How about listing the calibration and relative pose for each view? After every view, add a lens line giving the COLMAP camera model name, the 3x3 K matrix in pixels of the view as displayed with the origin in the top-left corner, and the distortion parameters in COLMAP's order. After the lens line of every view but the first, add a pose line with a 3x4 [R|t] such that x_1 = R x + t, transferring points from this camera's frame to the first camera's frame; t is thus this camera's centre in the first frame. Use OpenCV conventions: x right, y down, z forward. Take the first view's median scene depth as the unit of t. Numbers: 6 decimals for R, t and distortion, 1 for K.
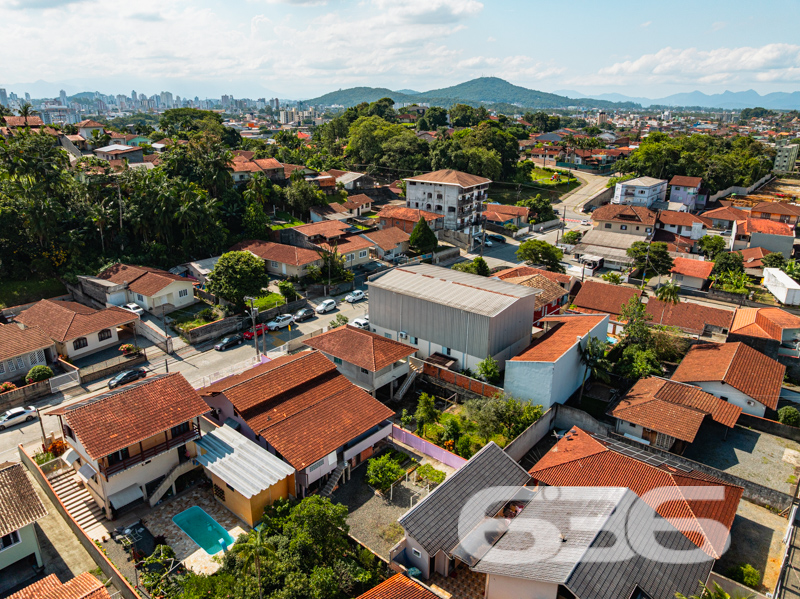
lens RADIAL K [[564.9, 0, 400.0], [0, 564.9, 299.5], [0, 0, 1]] dist [-0.034289, -0.006515]
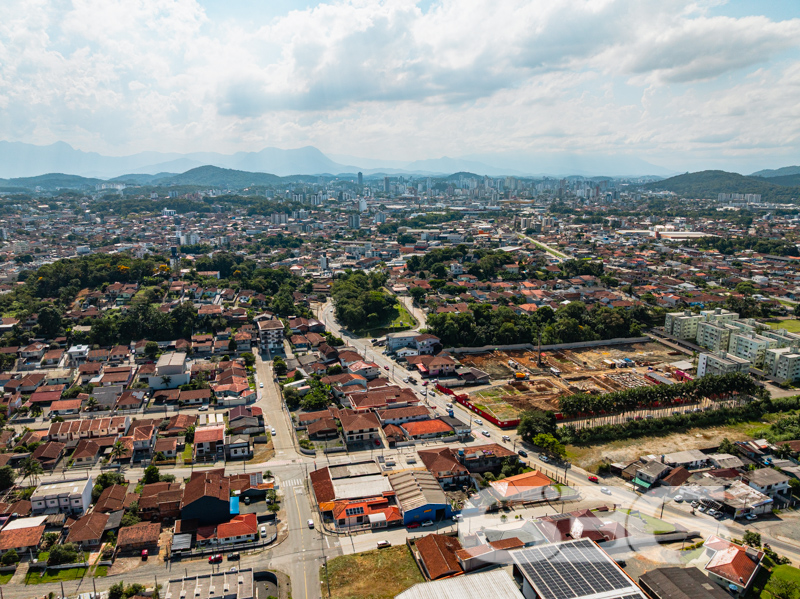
lens RADIAL K [[564.9, 0, 400.0], [0, 564.9, 299.5], [0, 0, 1]] dist [-0.034289, -0.006515]
pose [[0.808197, 0.121688, -0.576203, 4.460908], [-0.188964, 0.980268, -0.058023, -0.628990], [0.557773, 0.155776, 0.815244, -1.713557]]
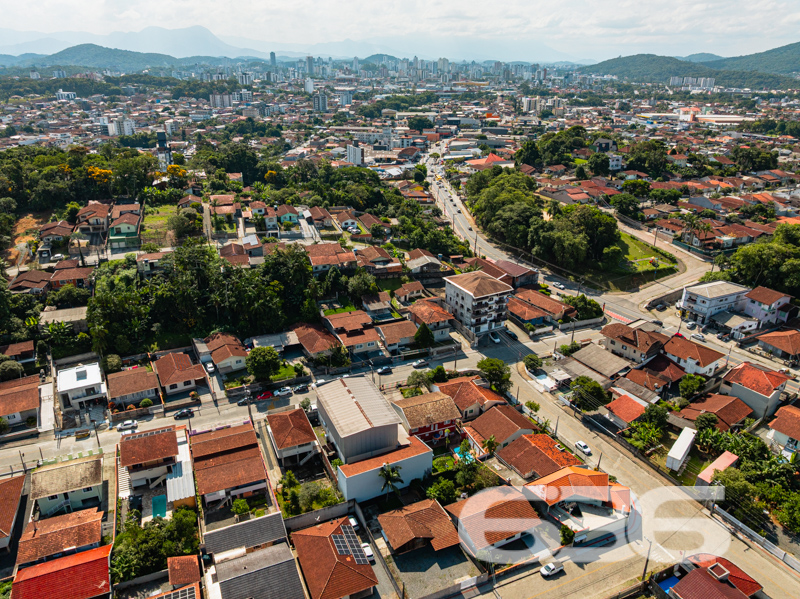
lens RADIAL K [[564.9, 0, 400.0], [0, 564.9, 299.5], [0, 0, 1]] dist [-0.034289, -0.006515]
pose [[0.895195, 0.176426, -0.409268, 0.993153], [-0.149789, 0.983993, 0.096543, -0.598193], [0.419749, -0.025121, 0.907292, -0.480739]]
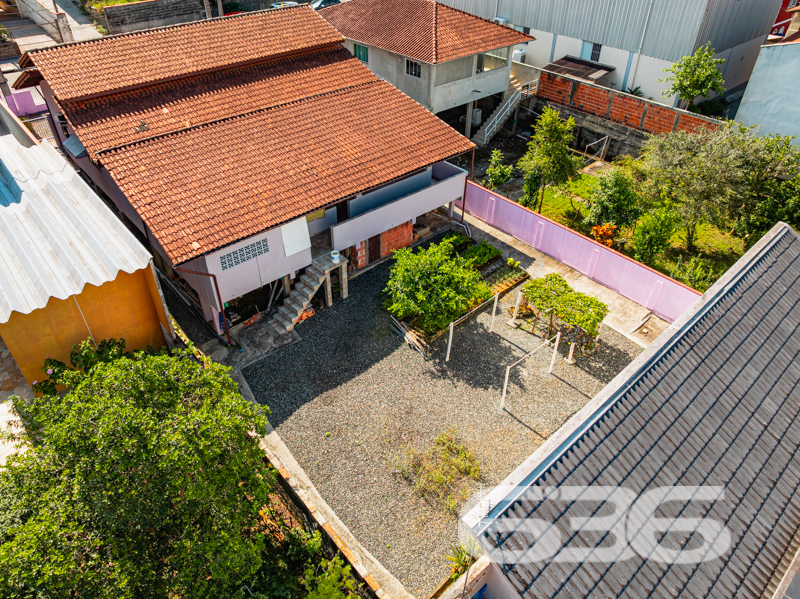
lens RADIAL K [[564.9, 0, 400.0], [0, 564.9, 299.5], [0, 0, 1]] dist [-0.034289, -0.006515]
pose [[0.990191, 0.087900, -0.108602, -0.008212], [-0.048150, 0.944370, 0.325340, 0.166121], [0.131158, -0.316919, 0.939340, 0.550591]]
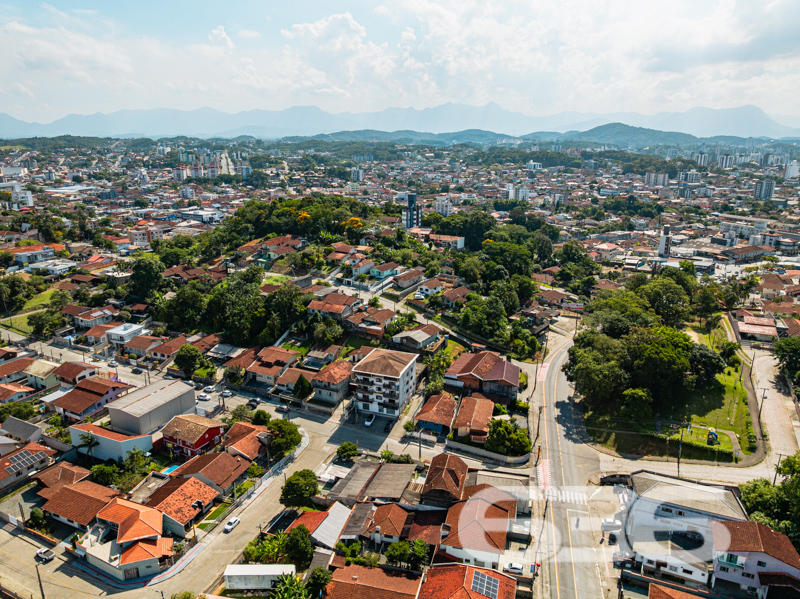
lens RADIAL K [[573.4, 0, 399.4], [0, 573.4, 266.5], [0, 0, 1]] dist [-0.040265, -0.001707]
pose [[0.243200, 0.214700, -0.945916, 2.663054], [-0.326442, 0.936426, 0.128616, -1.256124], [0.913395, 0.277507, 0.297826, 1.331734]]
